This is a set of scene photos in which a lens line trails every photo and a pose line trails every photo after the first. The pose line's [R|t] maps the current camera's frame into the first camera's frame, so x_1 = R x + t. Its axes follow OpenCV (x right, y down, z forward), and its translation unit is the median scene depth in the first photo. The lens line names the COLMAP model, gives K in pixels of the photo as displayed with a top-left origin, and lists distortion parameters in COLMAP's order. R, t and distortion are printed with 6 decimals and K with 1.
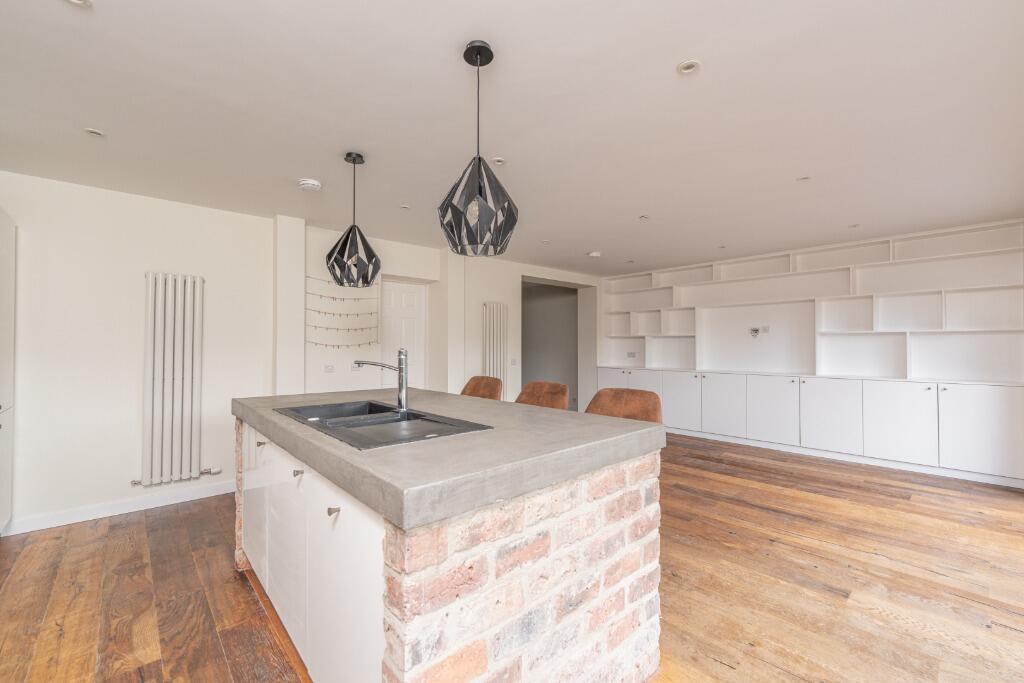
lens RADIAL K [[426.4, 0, 512.0], [0, 426.4, 341.5], [0, 0, 1]] dist [-0.000702, 0.000123]
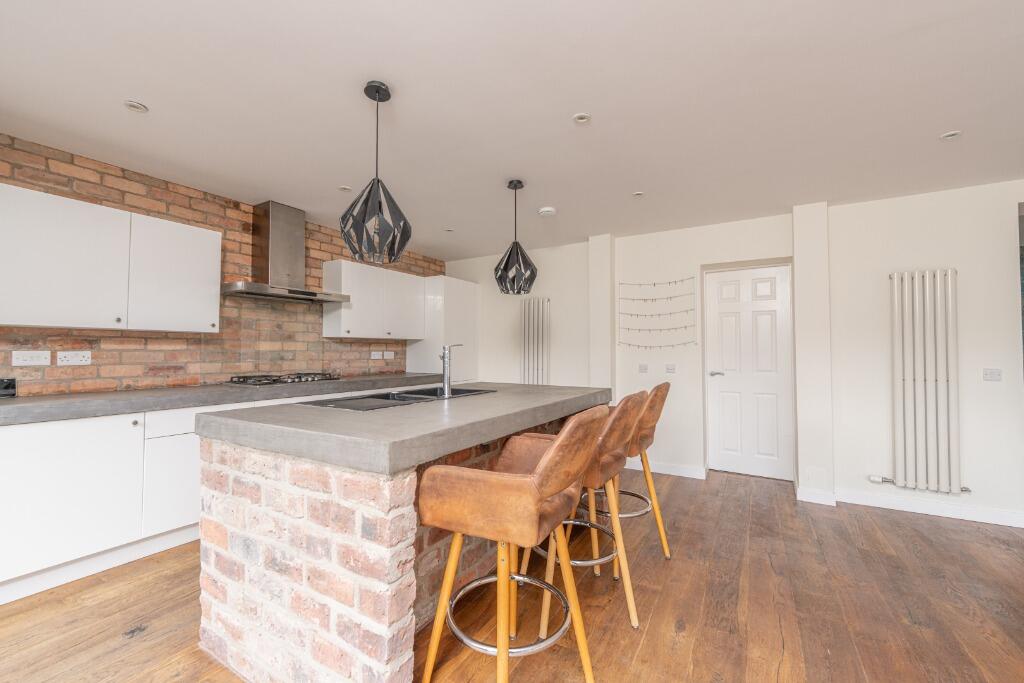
lens RADIAL K [[415.0, 0, 512.0], [0, 415.0, 341.5], [0, 0, 1]] dist [-0.000172, 0.000017]
pose [[0.292556, -0.026053, -0.955894, 1.167602], [0.012188, 0.999649, -0.023516, 0.046879], [0.956171, -0.004770, 0.292771, 1.070559]]
